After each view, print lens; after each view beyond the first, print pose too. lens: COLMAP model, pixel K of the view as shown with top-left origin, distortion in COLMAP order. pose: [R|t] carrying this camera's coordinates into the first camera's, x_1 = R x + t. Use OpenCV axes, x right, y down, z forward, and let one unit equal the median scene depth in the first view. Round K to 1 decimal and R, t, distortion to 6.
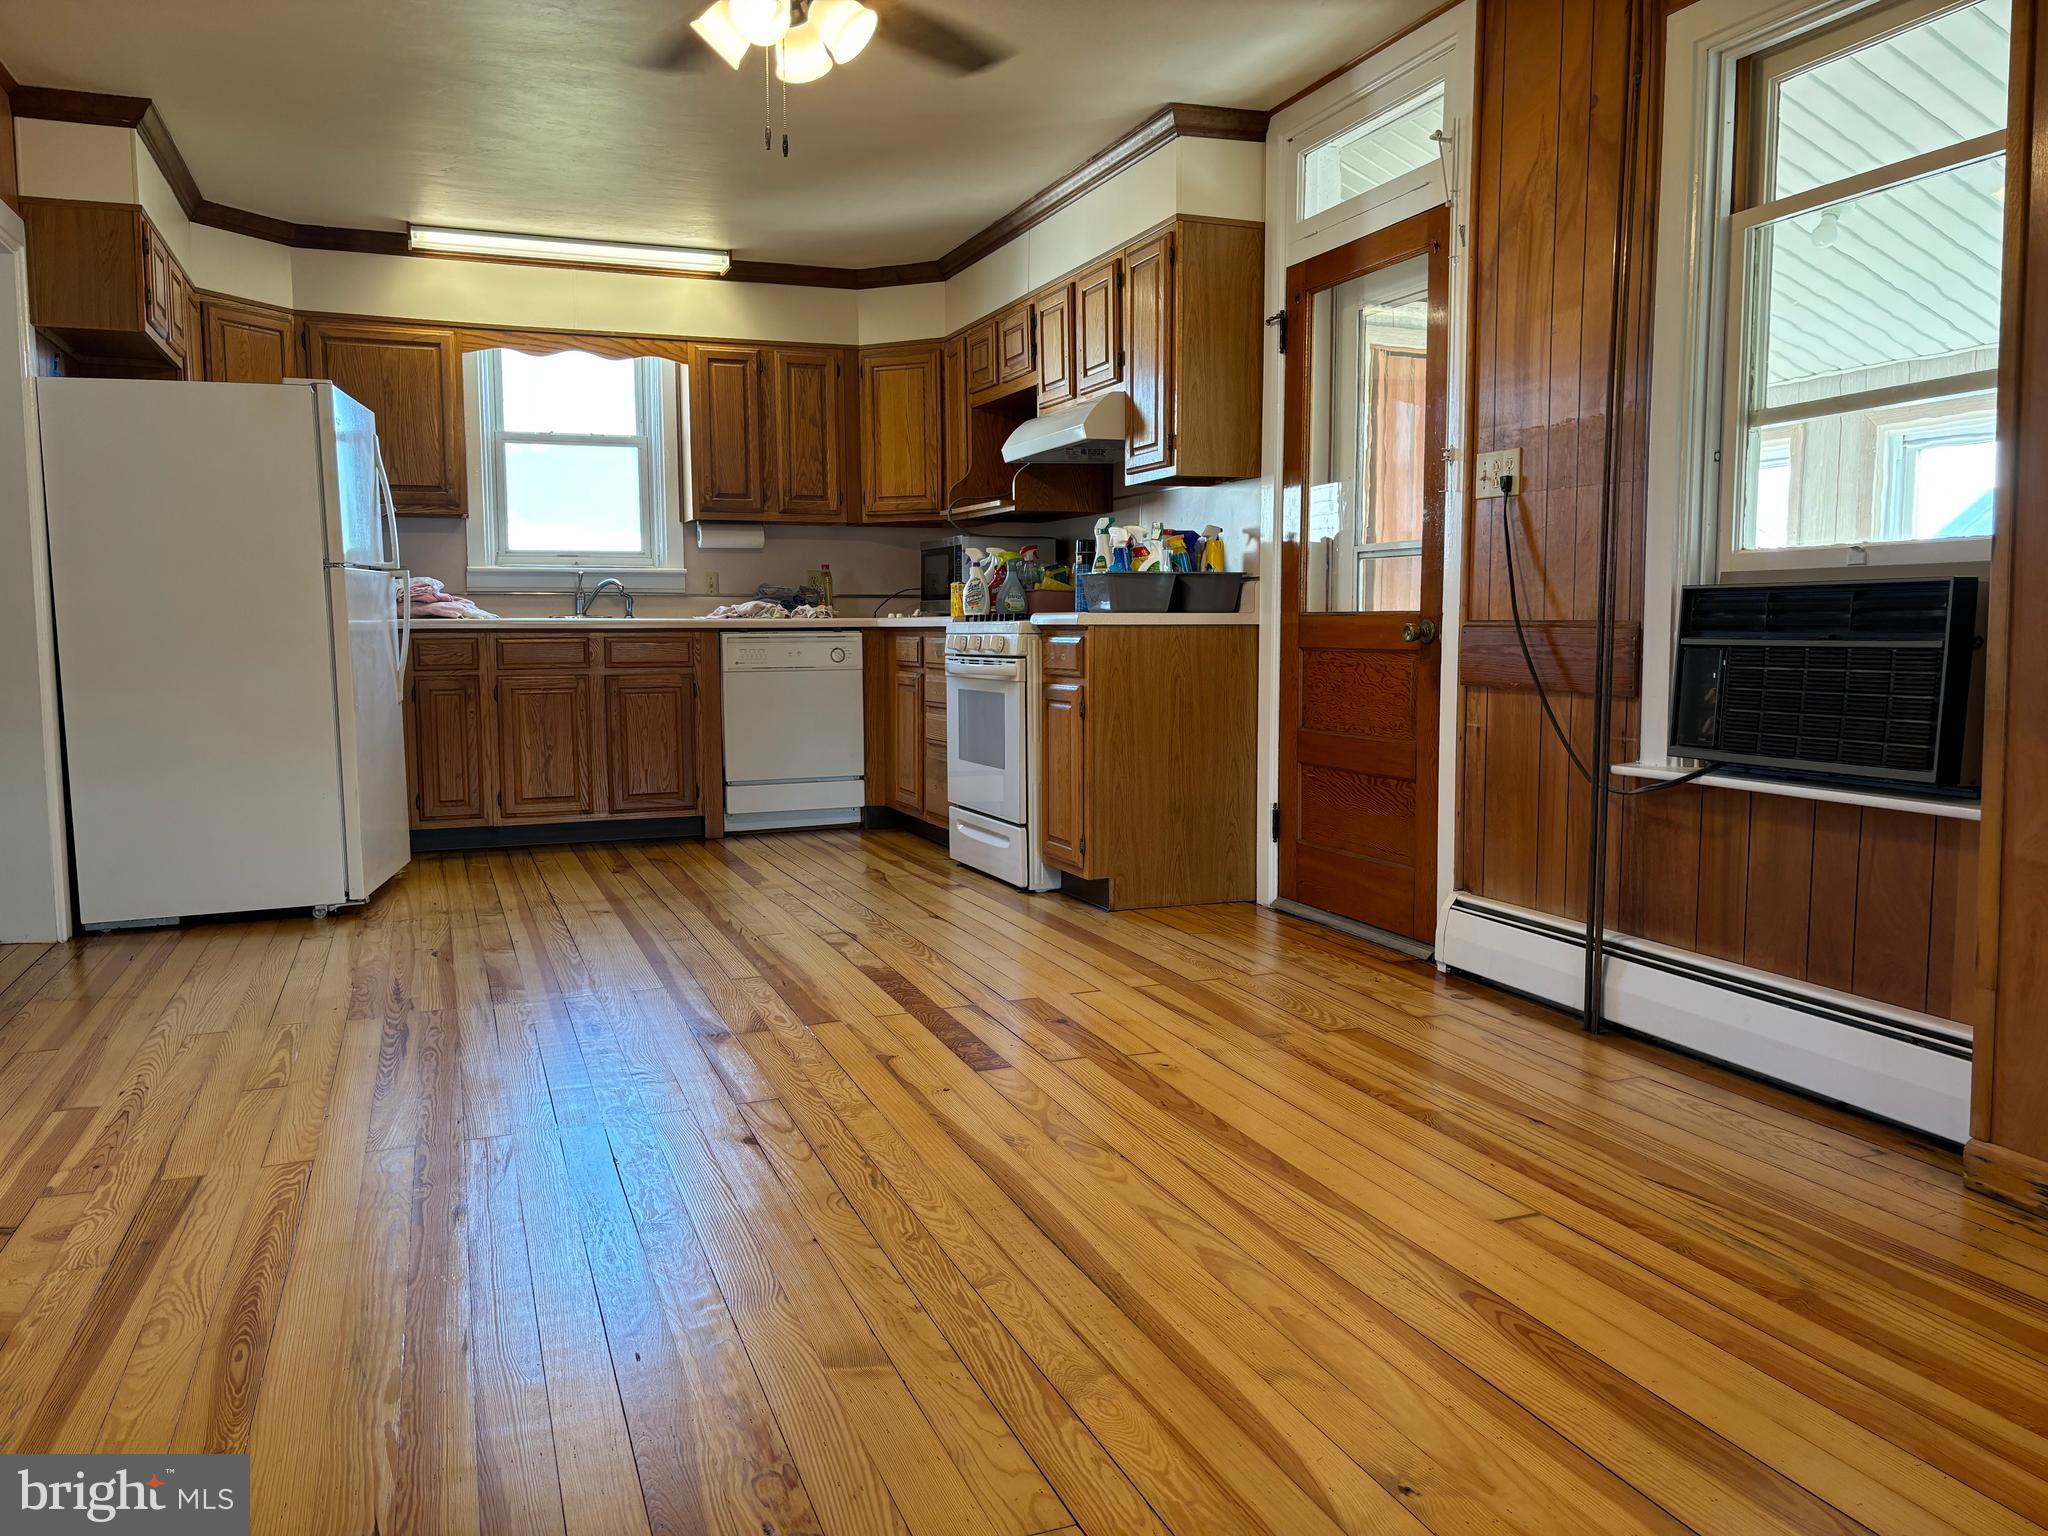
lens RADIAL K [[1561.0, 0, 1028.3], [0, 1561.0, 772.4], [0, 0, 1]] dist [0.042226, -0.001755]
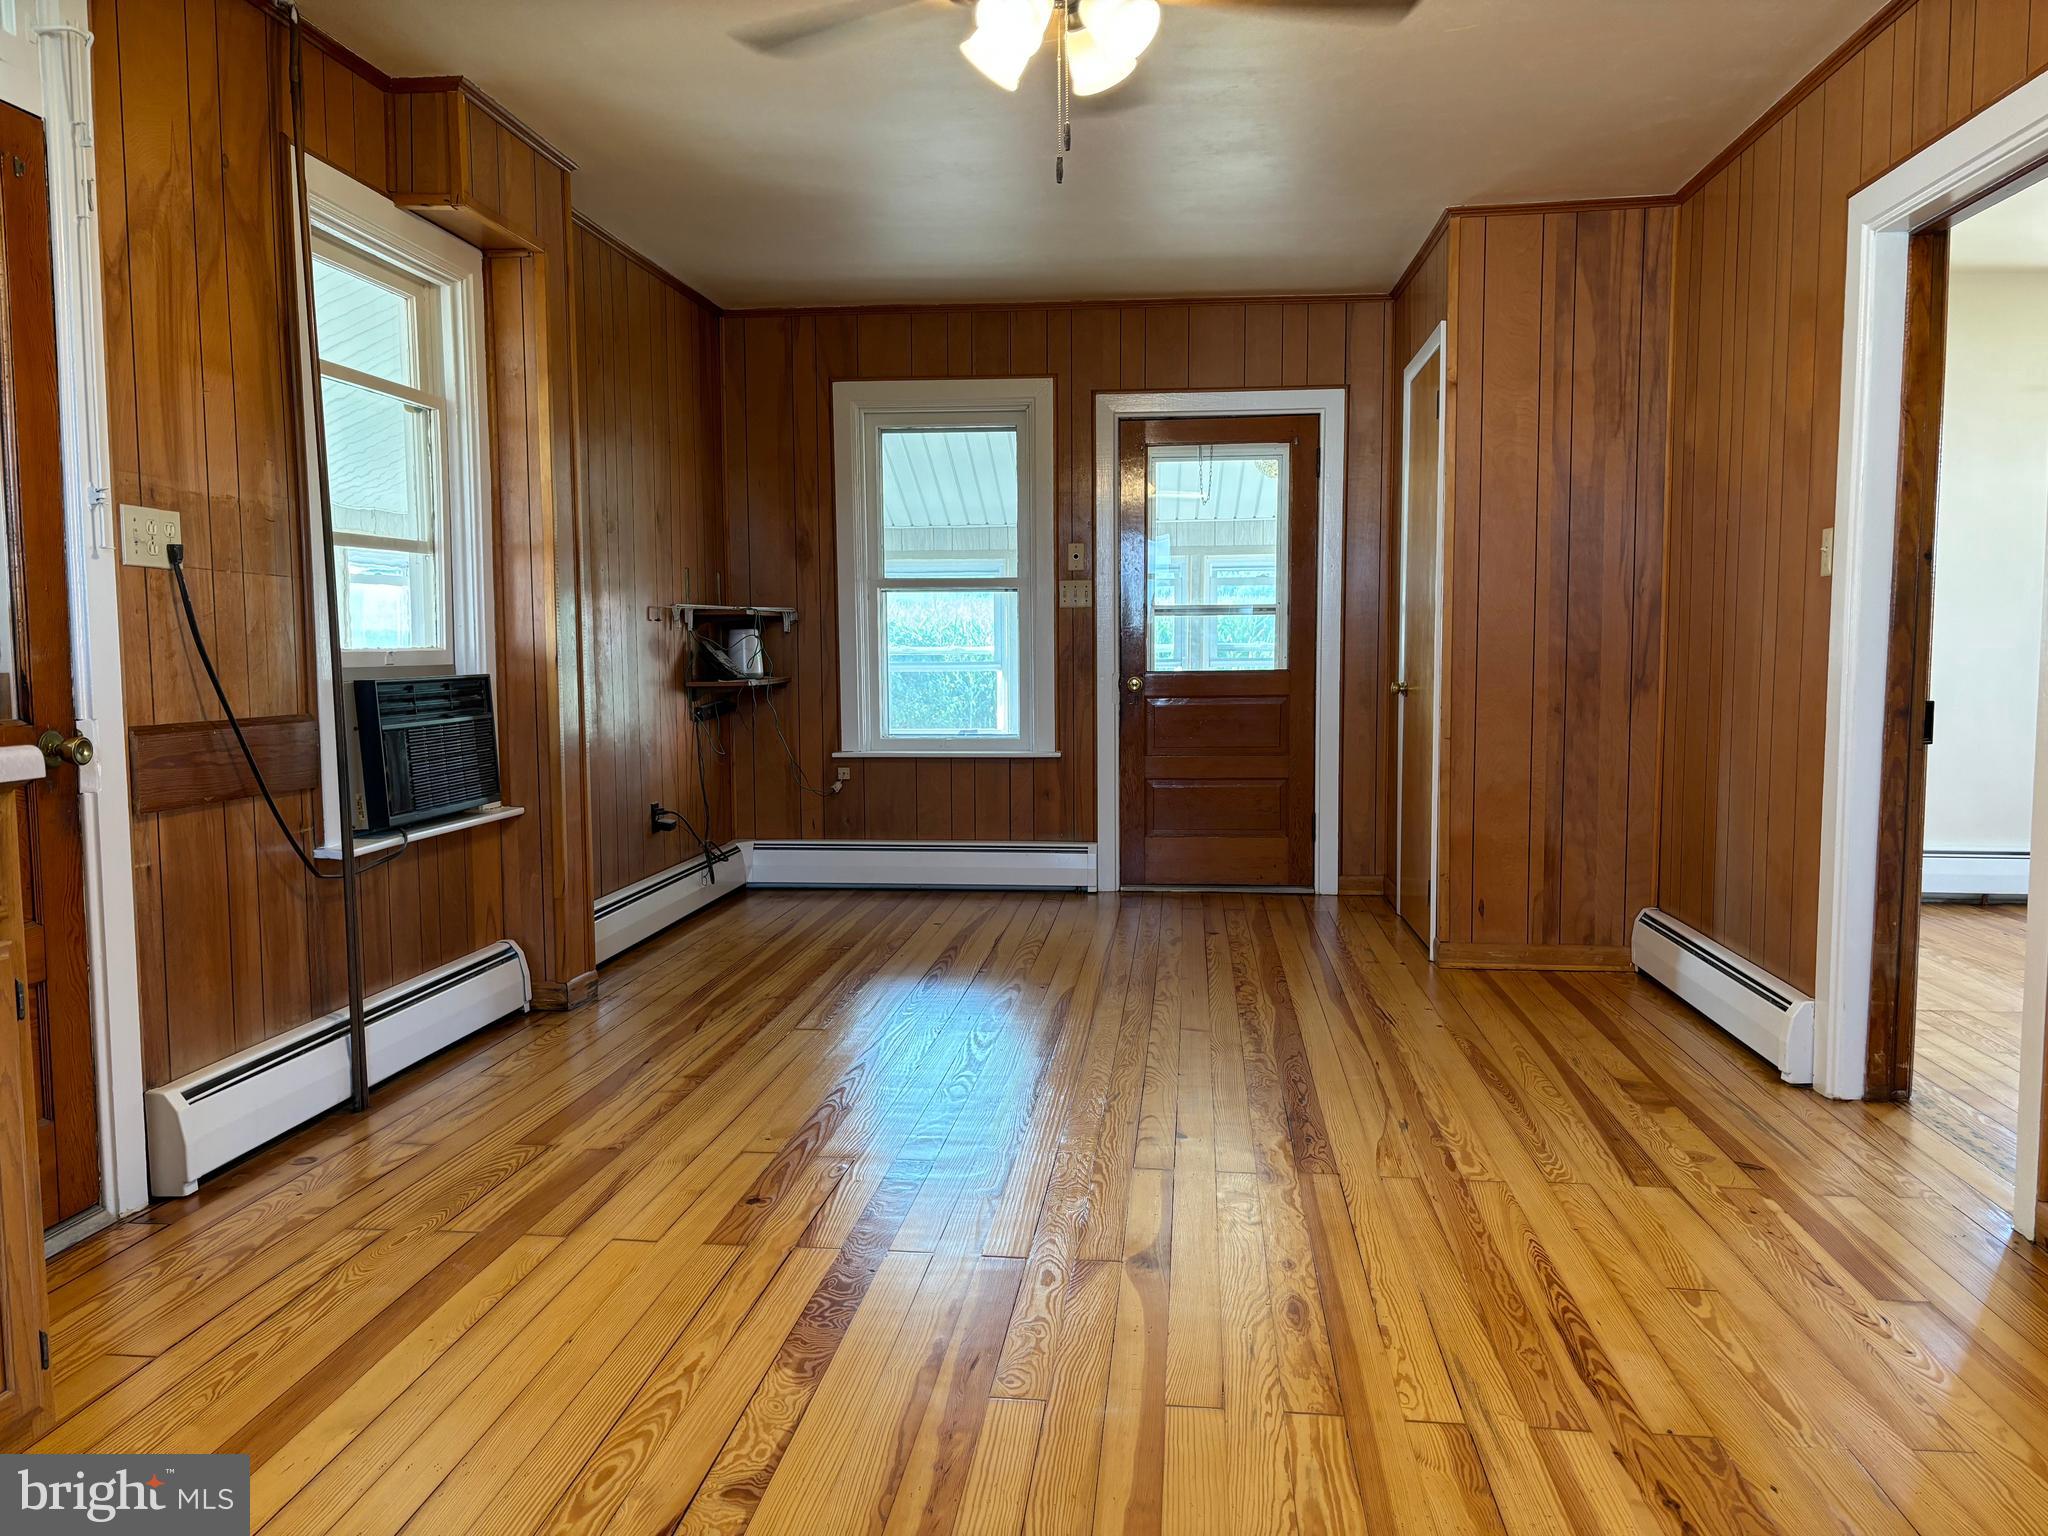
lens RADIAL K [[1561.0, 0, 1028.3], [0, 1561.0, 772.4], [0, 0, 1]] dist [0.042226, -0.001755]
pose [[-0.892893, -0.026315, 0.449500, -0.494179], [0.054971, 0.984453, 0.166827, -0.202392], [-0.446901, 0.173668, -0.877564, 1.680551]]
